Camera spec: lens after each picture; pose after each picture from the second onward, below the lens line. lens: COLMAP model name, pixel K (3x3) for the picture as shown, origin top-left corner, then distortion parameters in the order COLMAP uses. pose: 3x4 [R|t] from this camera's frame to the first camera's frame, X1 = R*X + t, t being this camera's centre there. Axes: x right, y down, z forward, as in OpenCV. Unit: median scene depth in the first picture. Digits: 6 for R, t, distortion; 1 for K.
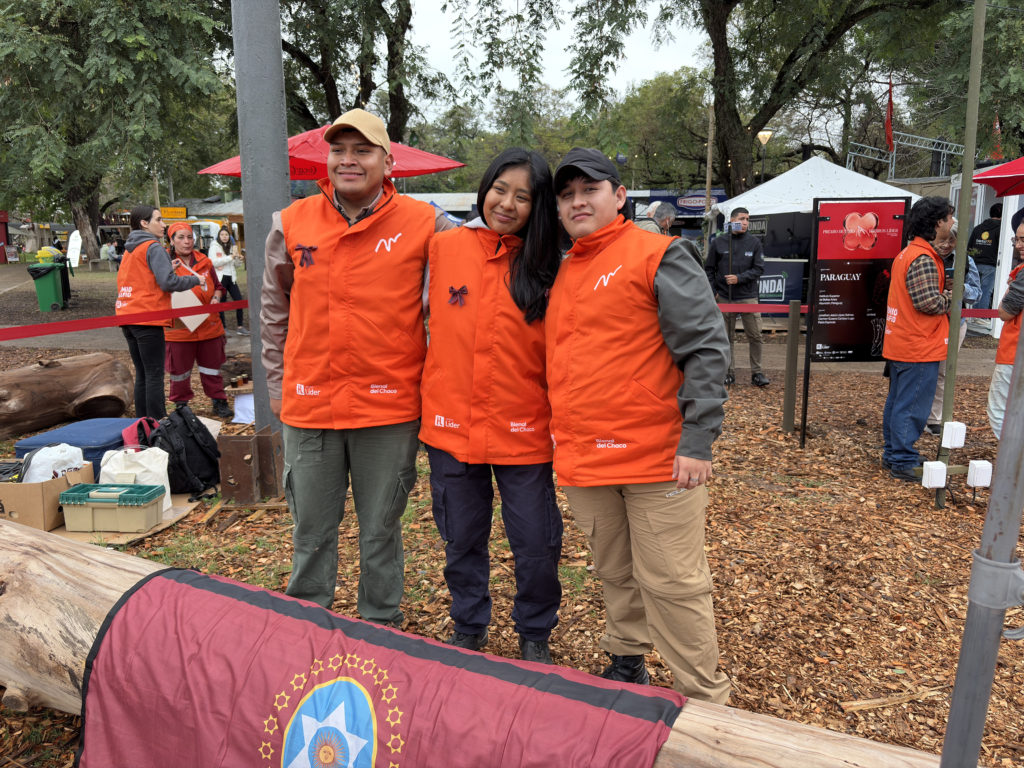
lens RADIAL K [[779.3, 0, 510.2], [0, 779.3, 387.7], [0, 0, 1]] dist [0.016313, 0.002944]
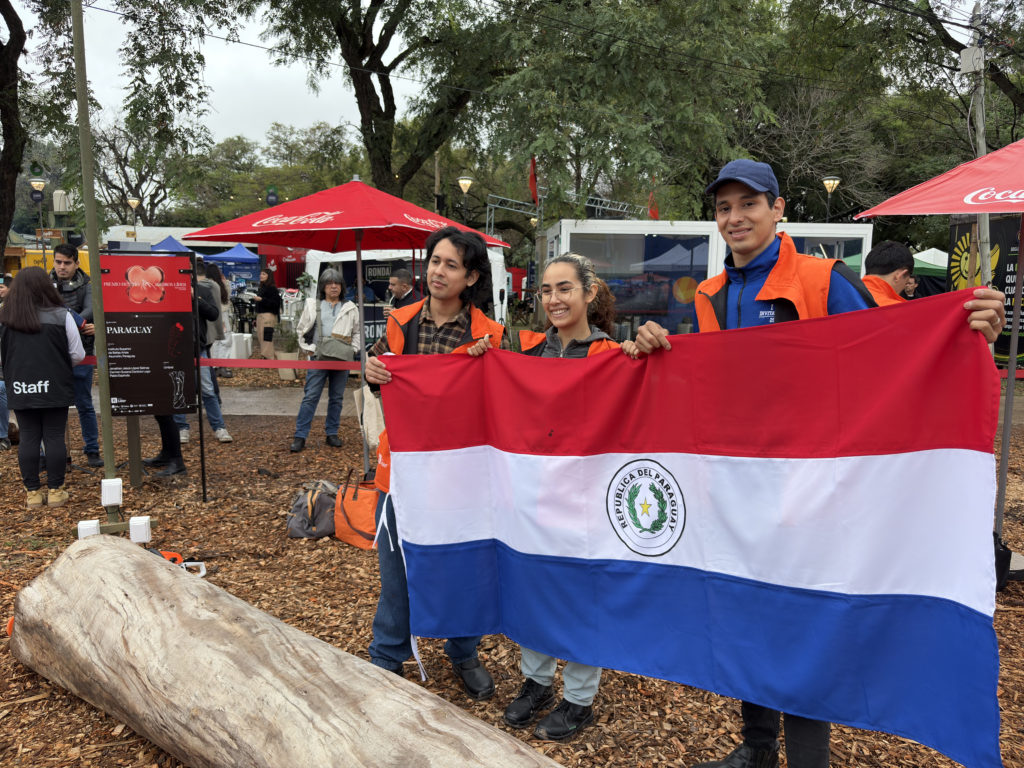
lens RADIAL K [[779.3, 0, 519.0], [0, 779.3, 382.9], [0, 0, 1]] dist [0.016313, 0.002944]
pose [[0.975461, -0.011775, 0.219859, 0.673670], [0.023503, 0.998432, -0.050802, -0.012668], [-0.218916, 0.054723, 0.974208, -0.066744]]
